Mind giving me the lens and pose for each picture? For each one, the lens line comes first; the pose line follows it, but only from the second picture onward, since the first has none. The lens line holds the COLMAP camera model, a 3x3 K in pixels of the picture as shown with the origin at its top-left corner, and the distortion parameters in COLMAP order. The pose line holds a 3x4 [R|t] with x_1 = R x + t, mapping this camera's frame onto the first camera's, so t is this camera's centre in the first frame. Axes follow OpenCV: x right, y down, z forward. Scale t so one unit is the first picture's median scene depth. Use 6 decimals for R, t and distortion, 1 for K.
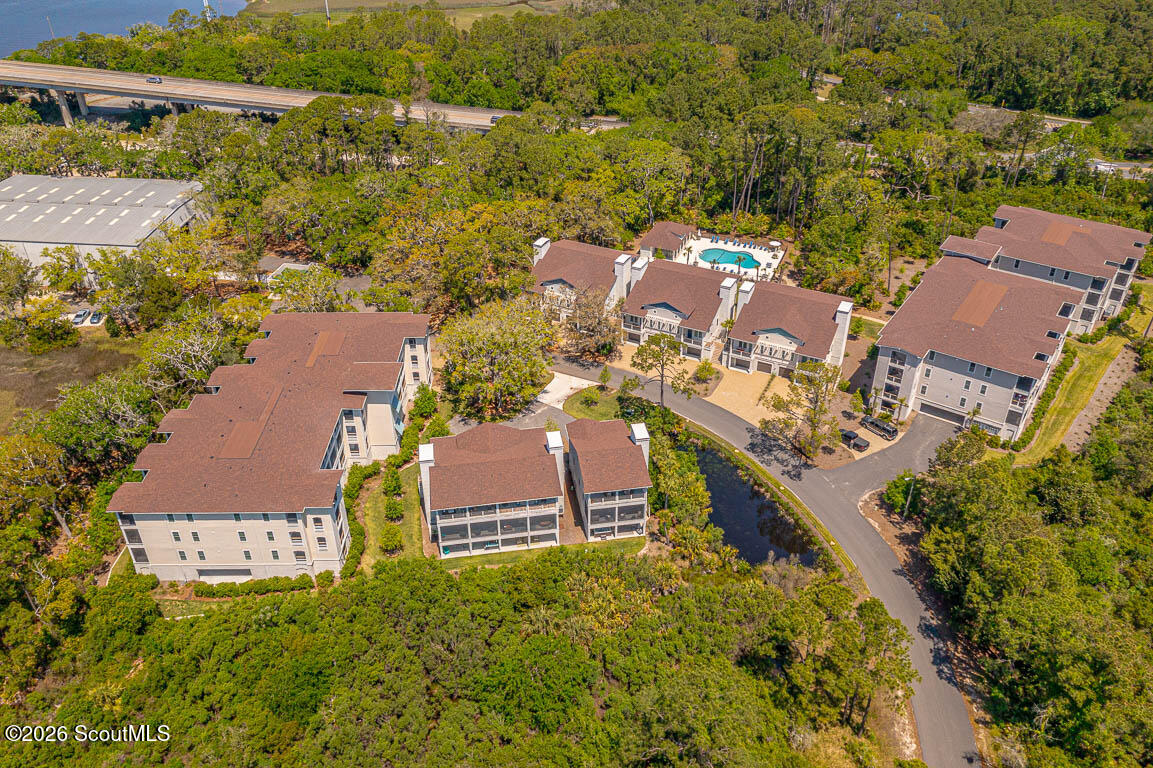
lens RADIAL K [[917.2, 0, 577.2], [0, 917.2, 375.8], [0, 0, 1]] dist [-0.004973, 0.011660]
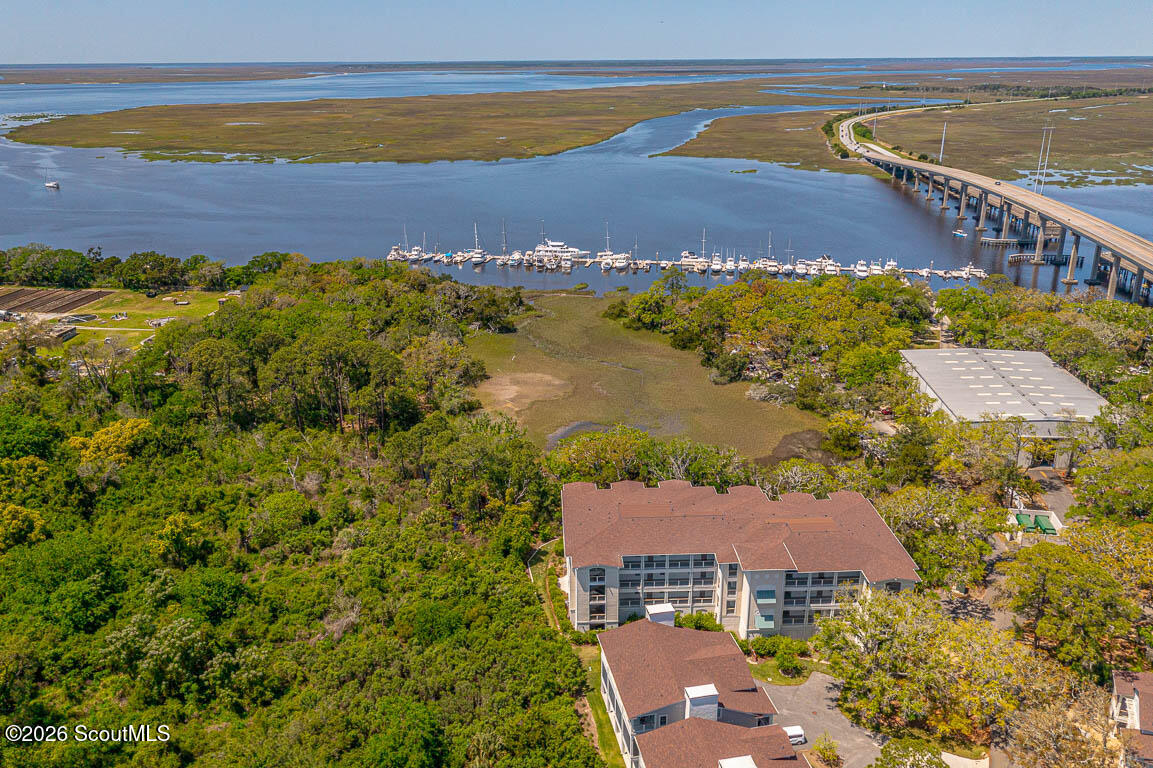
lens RADIAL K [[917.2, 0, 577.2], [0, 917.2, 375.8], [0, 0, 1]] dist [-0.004973, 0.011660]
pose [[0.032274, 0.331747, -0.942816, 0.397755], [-0.533582, 0.803354, 0.264409, -0.193721], [0.845132, 0.494536, 0.202942, 0.340217]]
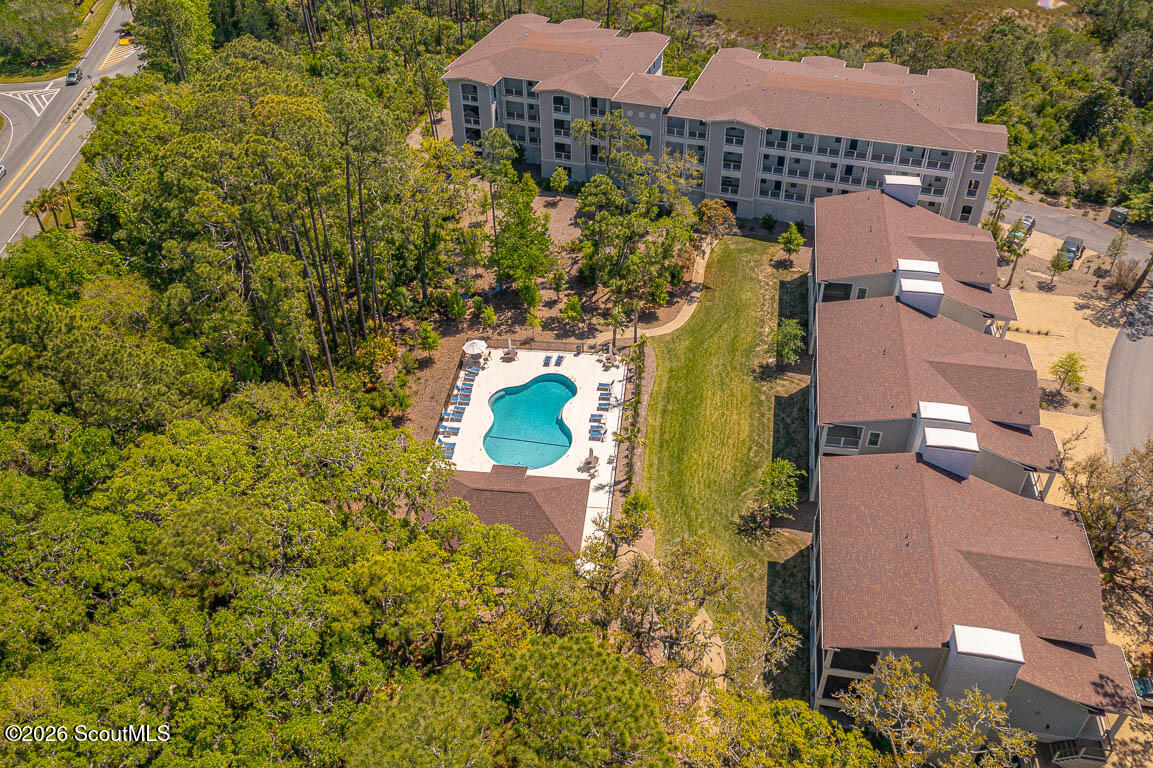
lens RADIAL K [[917.2, 0, 577.2], [0, 917.2, 375.8], [0, 0, 1]] dist [-0.004973, 0.011660]
pose [[-0.268468, -0.593542, 0.758705, -0.144923], [0.537654, 0.561195, 0.629276, -0.373844], [-0.799283, 0.576861, 0.168457, 0.838705]]
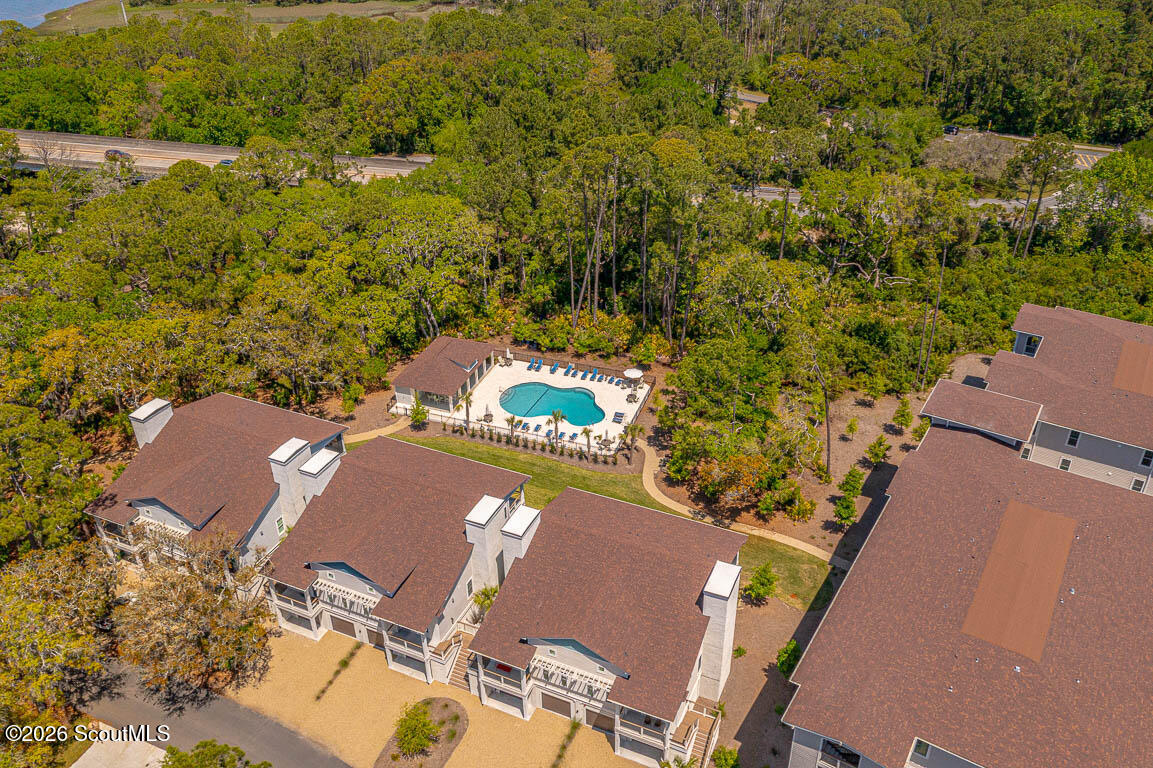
lens RADIAL K [[913.0, 0, 579.1], [0, 913.0, 371.5], [0, 0, 1]] dist [-0.006980, 0.006078]
pose [[0.999105, -0.027512, 0.032141, 0.154060], [0.028582, 0.999035, -0.033337, -0.119873], [-0.031193, 0.034226, 0.998927, 0.404614]]
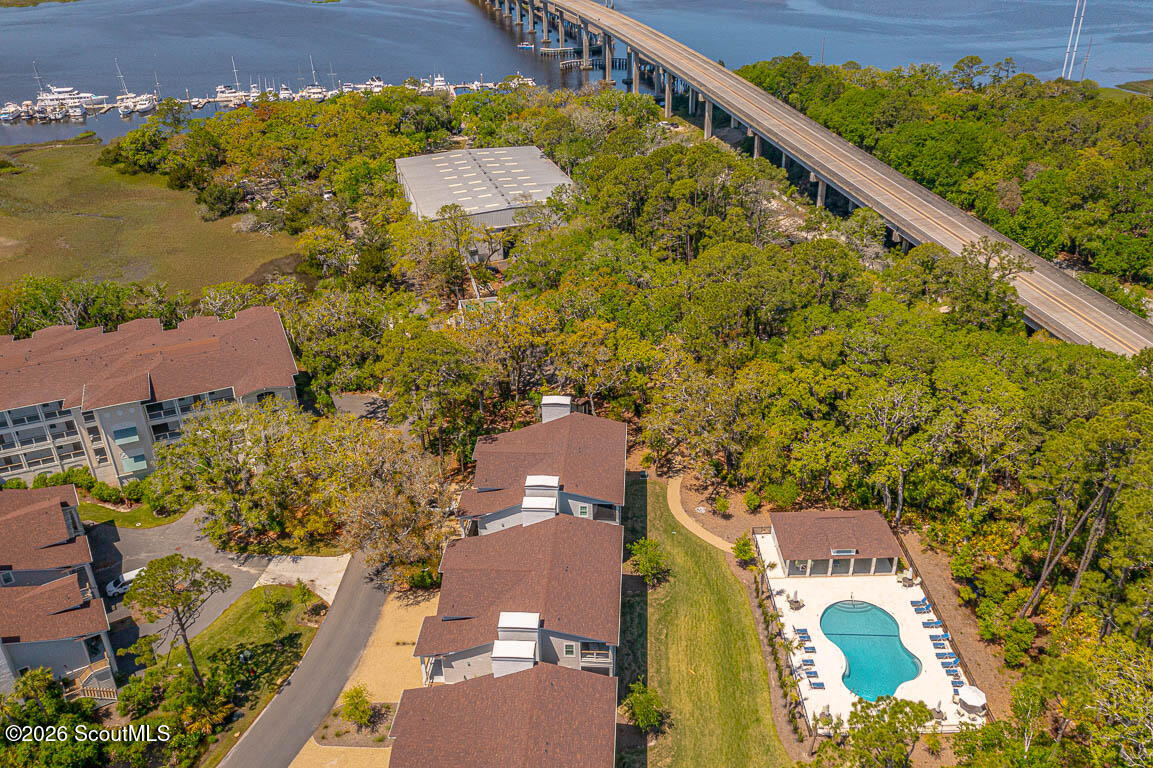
lens RADIAL K [[913.0, 0, 579.1], [0, 913.0, 371.5], [0, 0, 1]] dist [-0.006980, 0.006078]
pose [[0.387736, 0.432064, -0.814237, 0.397671], [-0.481225, 0.848288, 0.220975, -0.259696], [0.786182, 0.306151, 0.536832, 0.554336]]
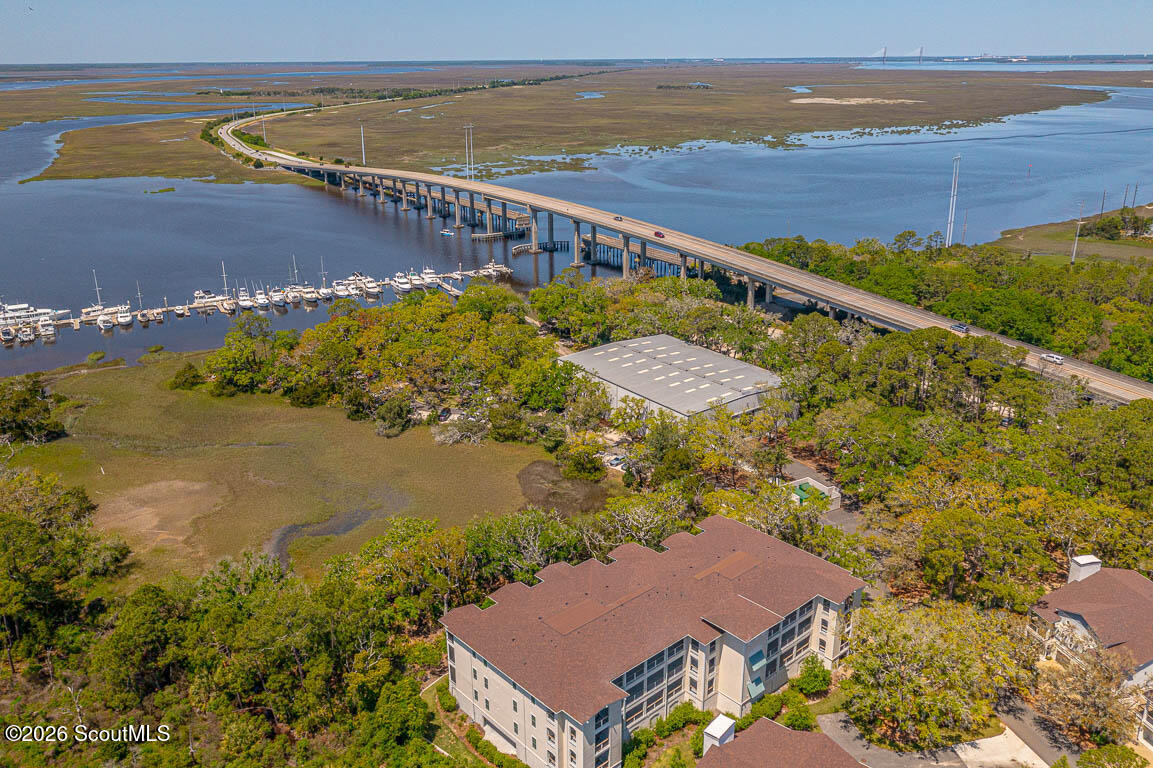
lens RADIAL K [[917.2, 0, 577.2], [0, 917.2, 375.8], [0, 0, 1]] dist [-0.004973, 0.011660]
pose [[0.663355, 0.245855, -0.706764, 0.147672], [-0.401113, 0.914160, -0.058477, -0.060652], [0.631719, 0.322283, 0.705028, 0.133913]]
